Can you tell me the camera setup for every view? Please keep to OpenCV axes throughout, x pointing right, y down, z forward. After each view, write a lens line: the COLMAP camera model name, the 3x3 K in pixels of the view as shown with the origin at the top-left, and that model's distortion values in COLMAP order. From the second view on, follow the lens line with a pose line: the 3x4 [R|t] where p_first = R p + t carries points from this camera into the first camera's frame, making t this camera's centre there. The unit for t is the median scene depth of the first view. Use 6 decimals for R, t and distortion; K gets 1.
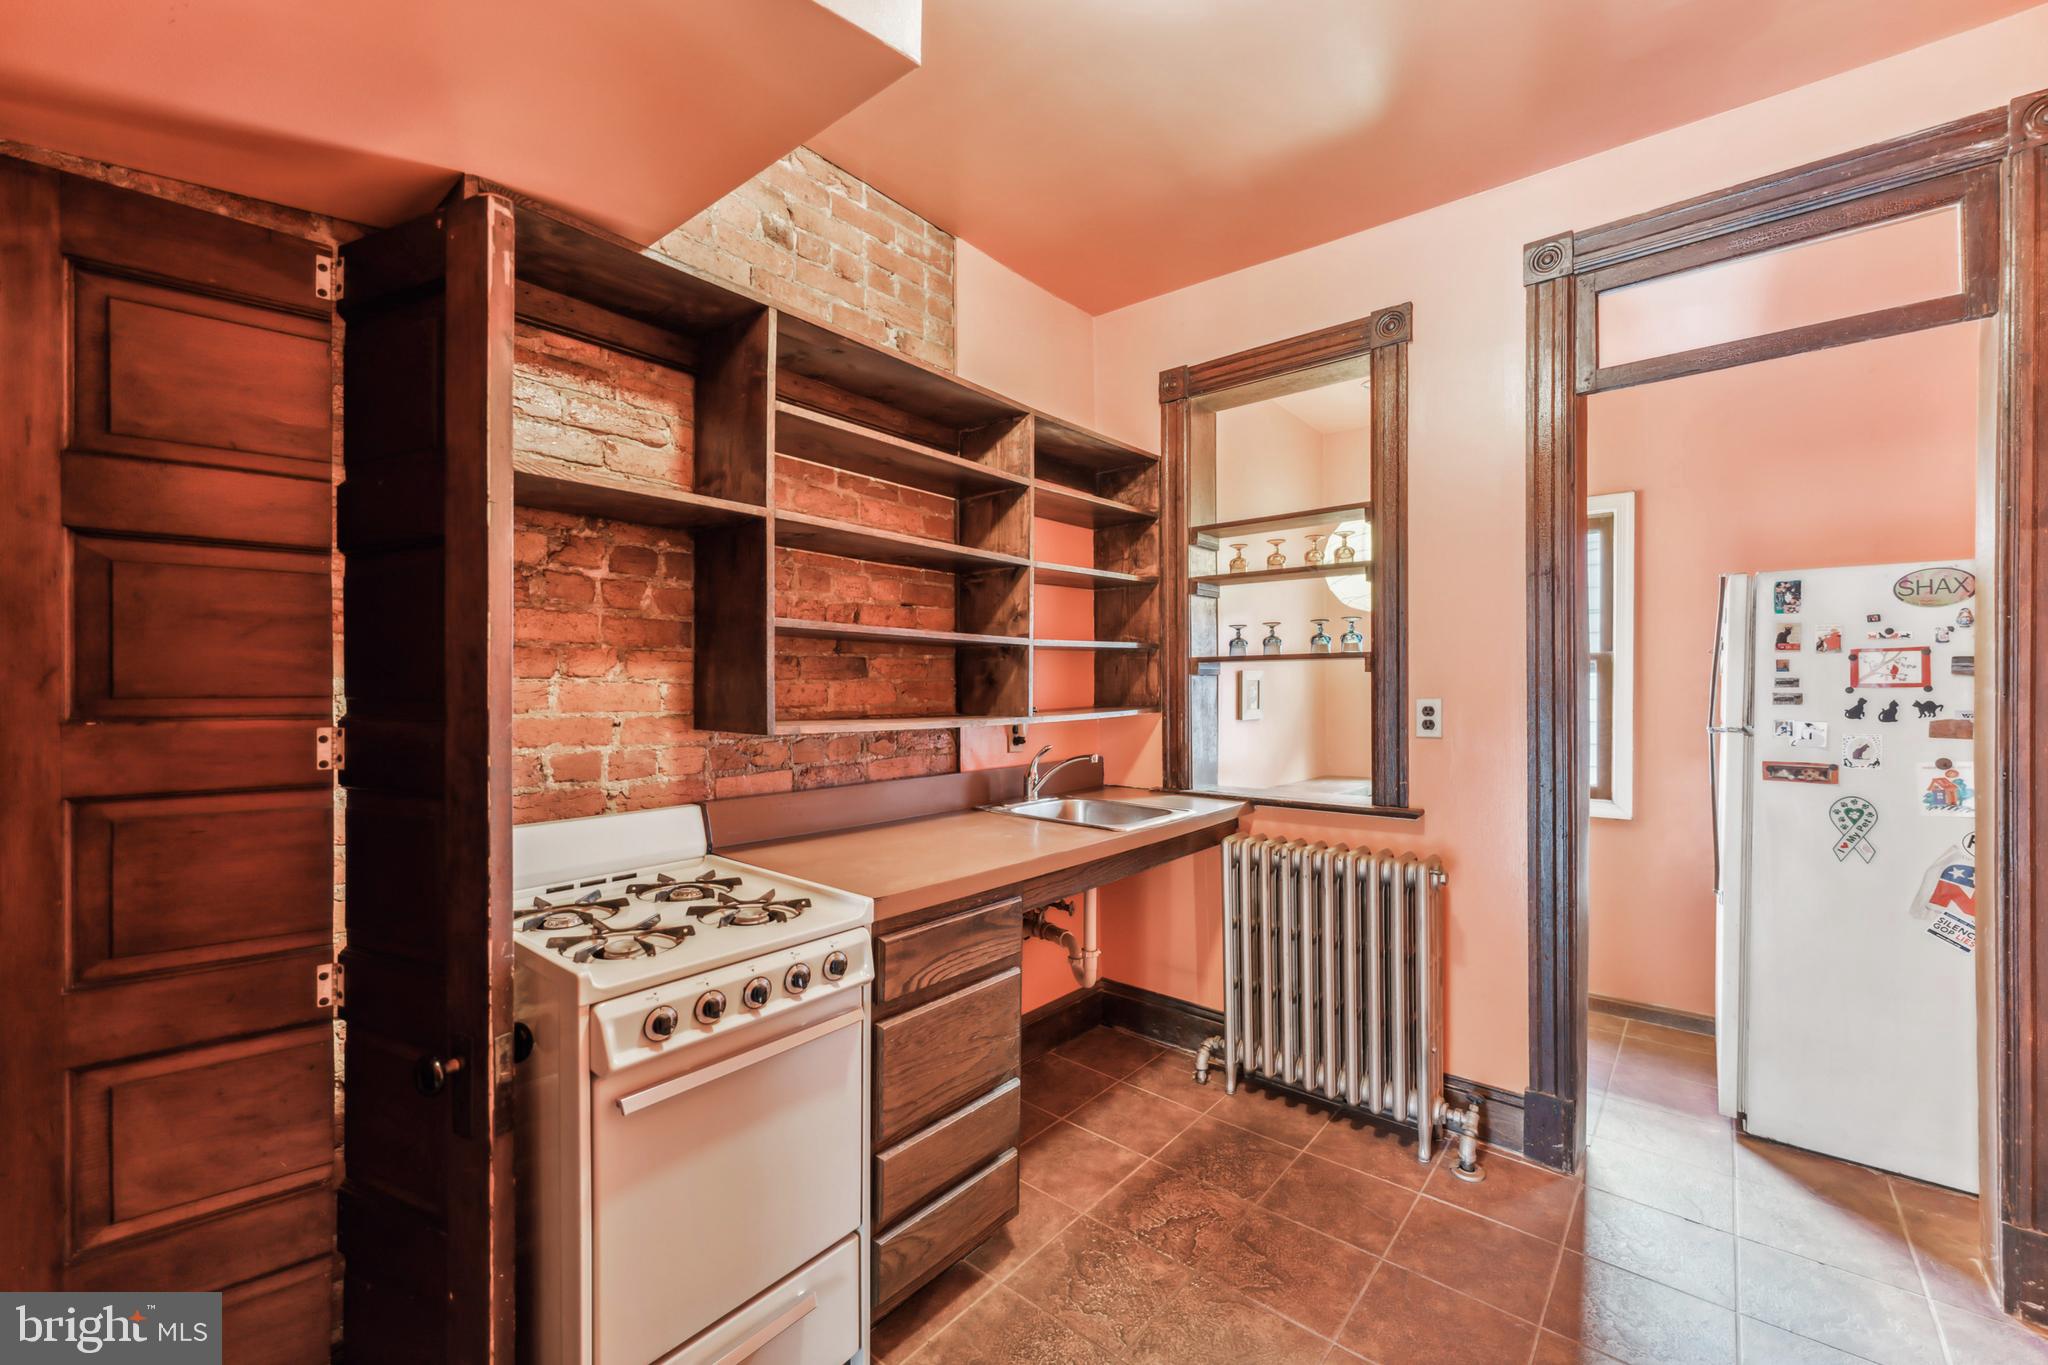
lens RADIAL K [[827.5, 0, 1012.6], [0, 827.5, 697.2], [0, 0, 1]] dist [-0.001572, 0.000179]
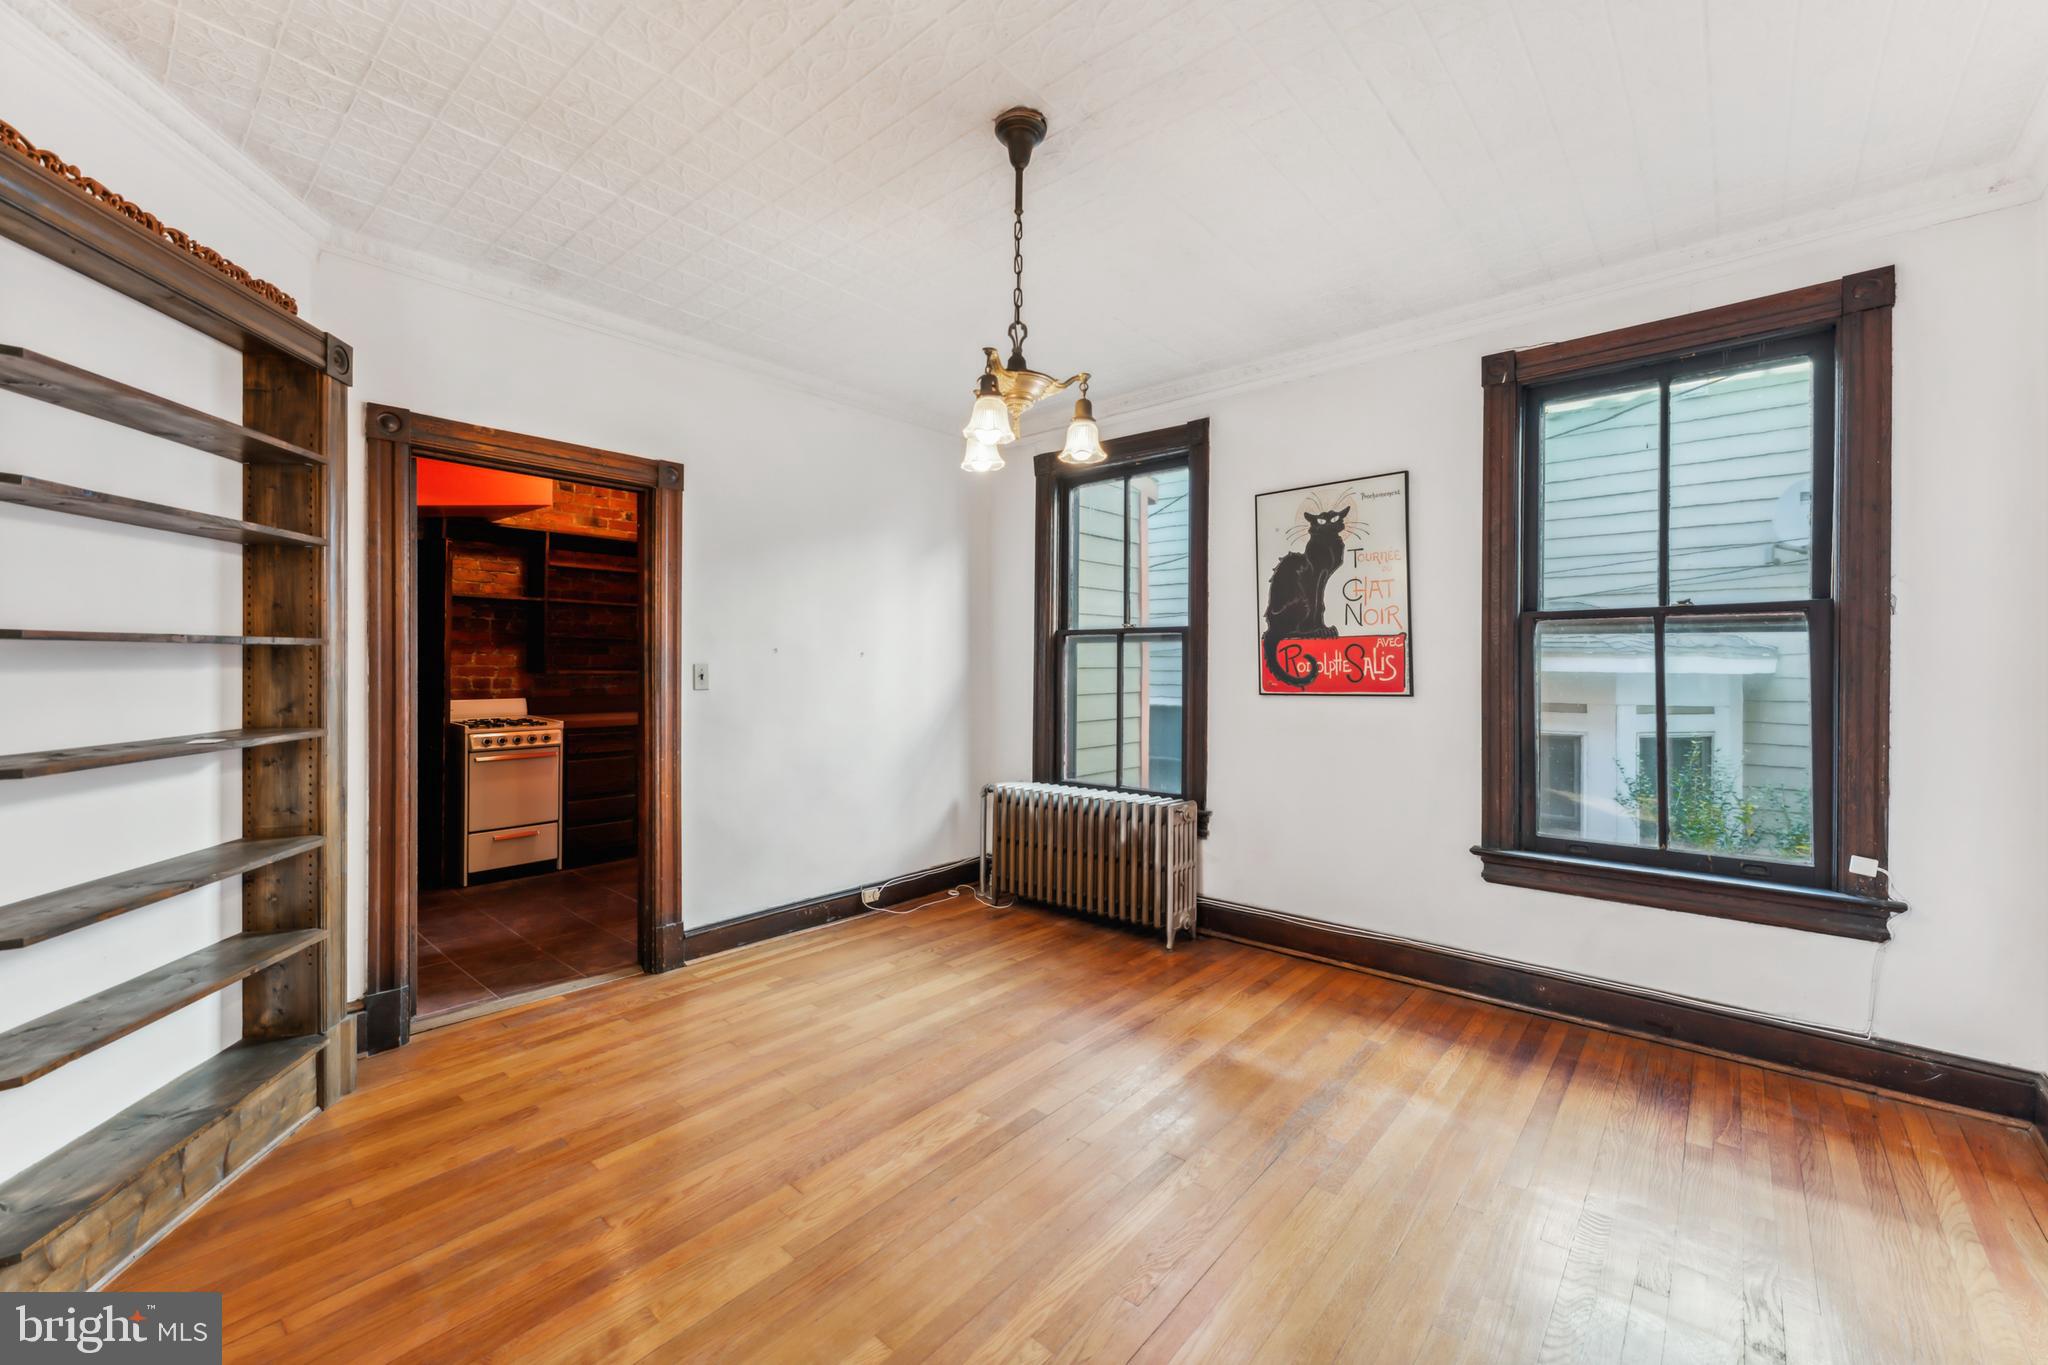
lens RADIAL K [[827.5, 0, 1006.4], [0, 827.5, 669.8], [0, 0, 1]] dist [-0.001572, 0.000179]
pose [[0.999462, 0.010759, -0.030983, 0.938033], [-0.010880, 0.999934, -0.003753, 0.017328], [0.030941, 0.004088, 0.999513, -1.241102]]
